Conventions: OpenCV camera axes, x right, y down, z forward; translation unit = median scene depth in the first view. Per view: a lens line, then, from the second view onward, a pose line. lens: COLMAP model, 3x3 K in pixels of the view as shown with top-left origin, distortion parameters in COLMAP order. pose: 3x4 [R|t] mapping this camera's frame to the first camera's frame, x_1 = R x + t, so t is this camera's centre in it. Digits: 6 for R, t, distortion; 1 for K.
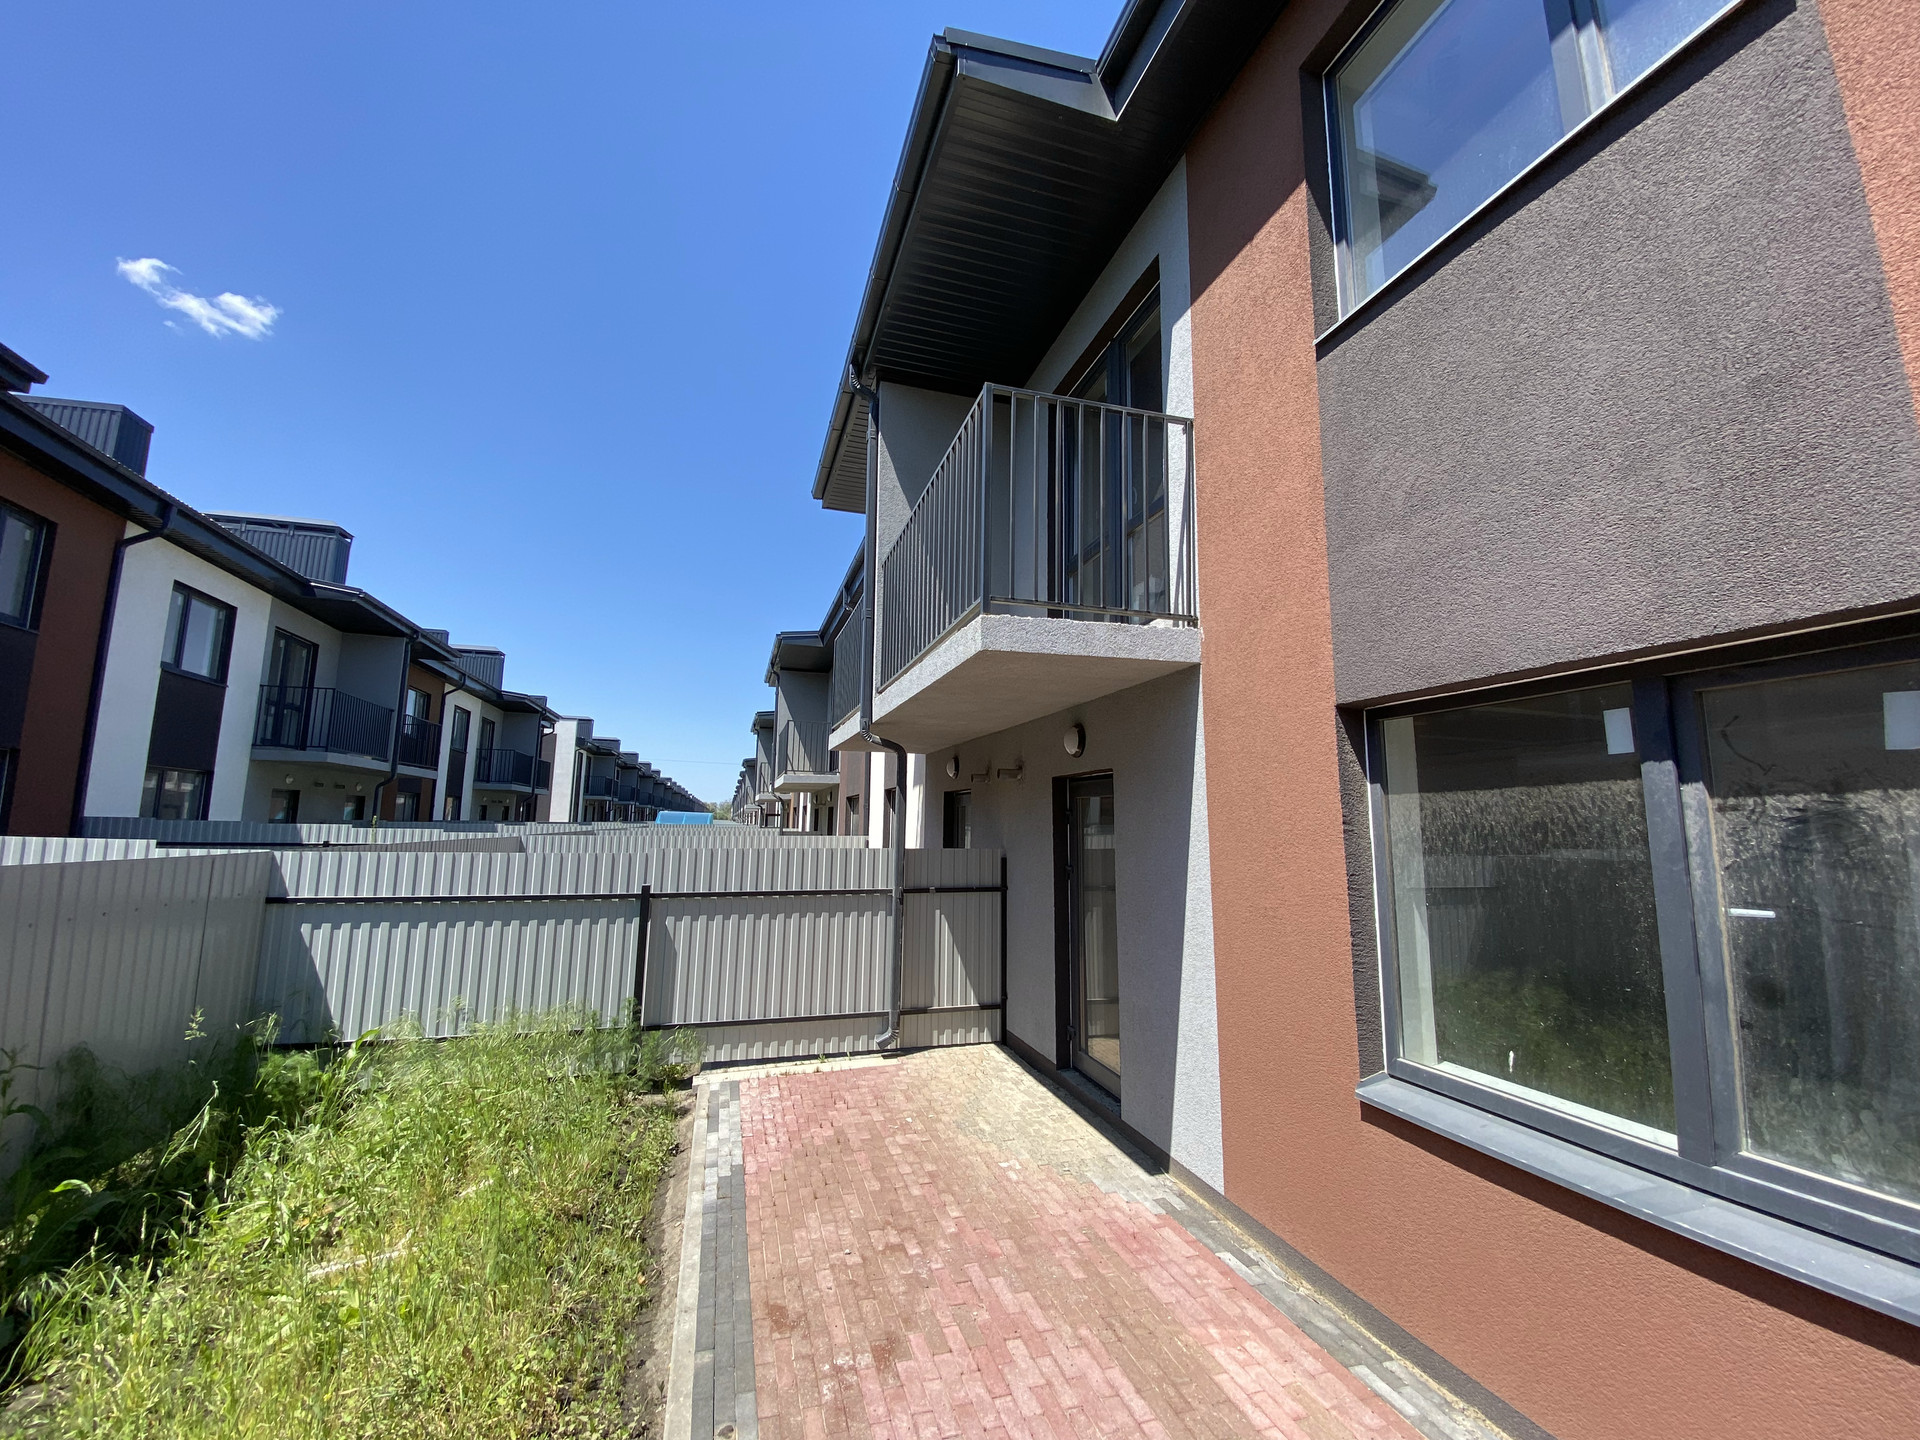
lens RADIAL K [[775.1, 0, 951.8], [0, 775.1, 727.0], [0, 0, 1]] dist [-0.009511, -0.005970]
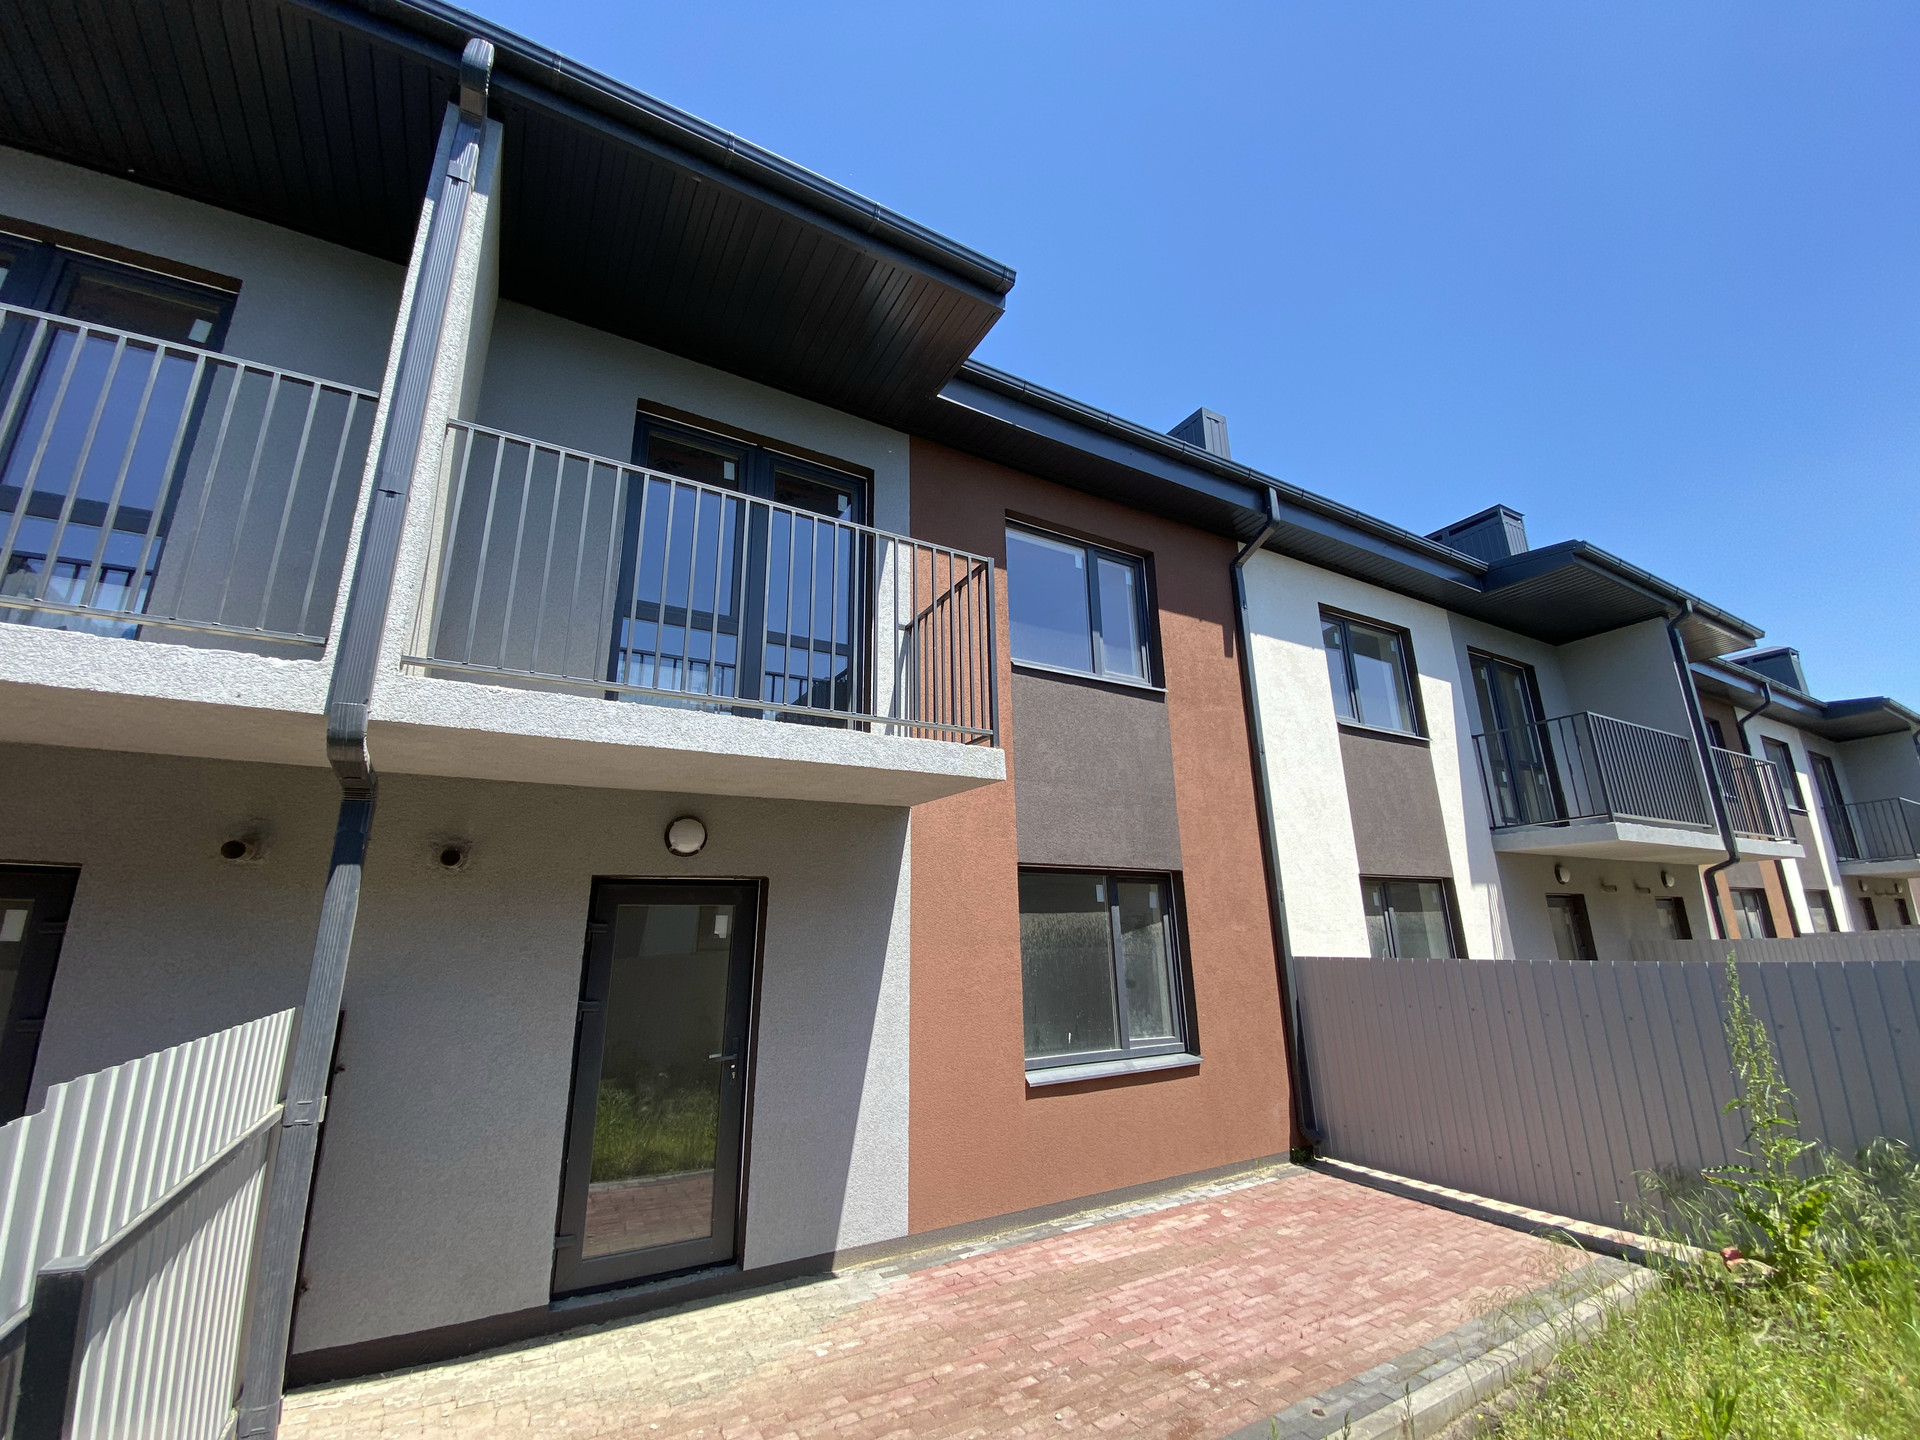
lens RADIAL K [[775.1, 0, 957.1], [0, 775.1, 712.8], [0, 0, 1]] dist [-0.009511, -0.005970]
pose [[-0.231690, 0.257495, 0.938092, -1.159118], [-0.106977, 0.951739, -0.287662, 0.160320], [-0.966890, -0.167003, -0.192962, 1.416193]]
